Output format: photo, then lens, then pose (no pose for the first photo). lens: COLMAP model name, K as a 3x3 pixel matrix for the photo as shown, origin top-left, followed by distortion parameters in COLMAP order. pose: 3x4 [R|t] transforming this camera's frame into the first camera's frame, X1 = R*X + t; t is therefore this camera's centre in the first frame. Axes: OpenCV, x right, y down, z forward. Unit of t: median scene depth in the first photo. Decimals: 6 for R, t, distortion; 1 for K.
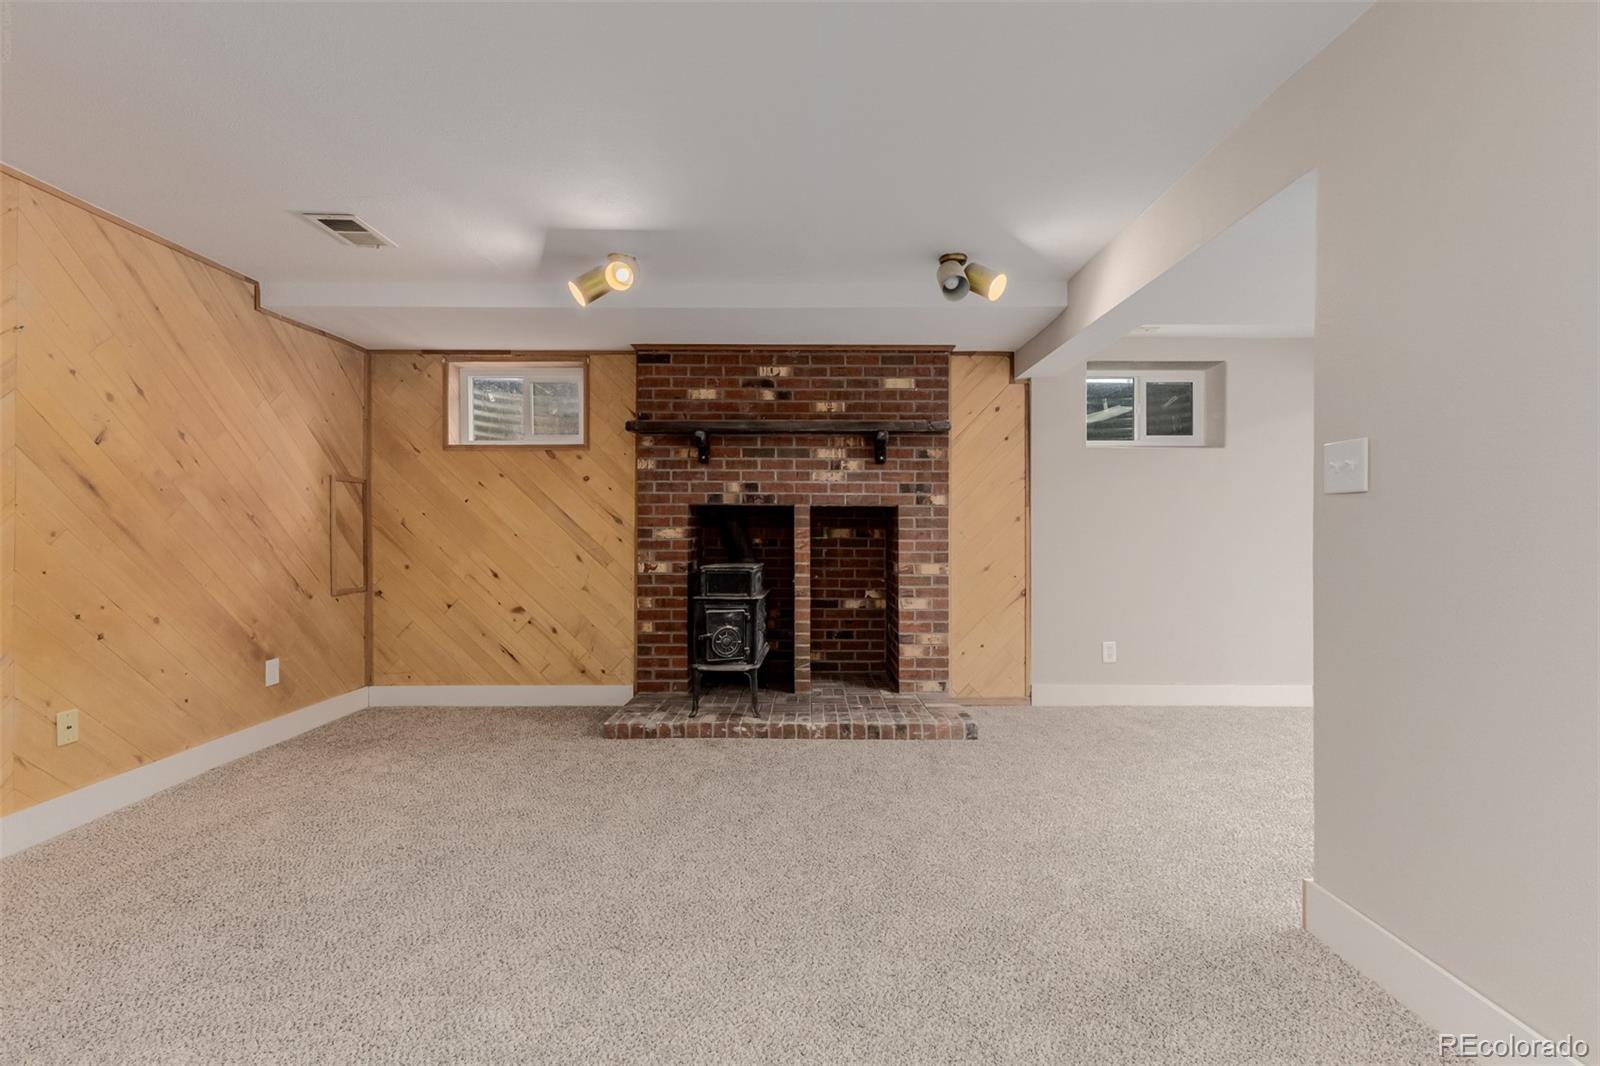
lens RADIAL K [[690.2, 0, 802.9], [0, 690.2, 531.0], [0, 0, 1]] dist [0.005453, -0.001323]
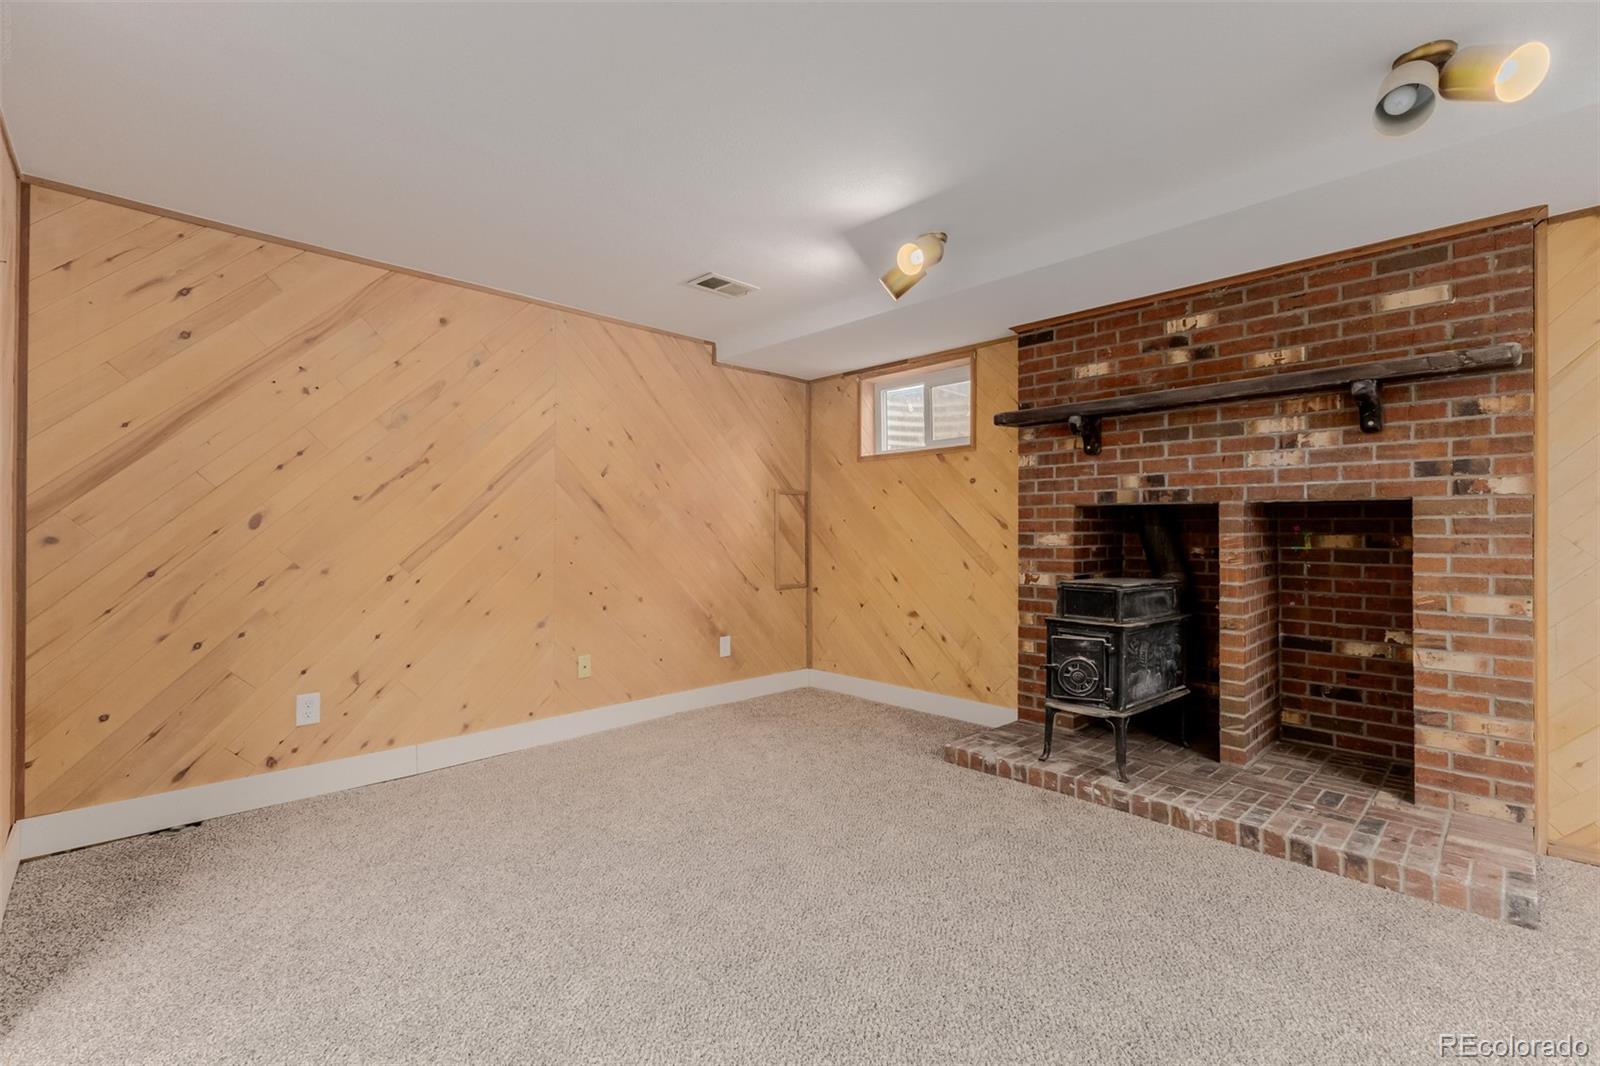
lens RADIAL K [[690.2, 0, 802.9], [0, 690.2, 531.0], [0, 0, 1]] dist [0.005453, -0.001323]
pose [[0.693466, -0.000978, -0.720489, 0.207301], [-0.003188, 0.999985, -0.004425, -0.002684], [0.720482, 0.005366, 0.693453, 0.184357]]
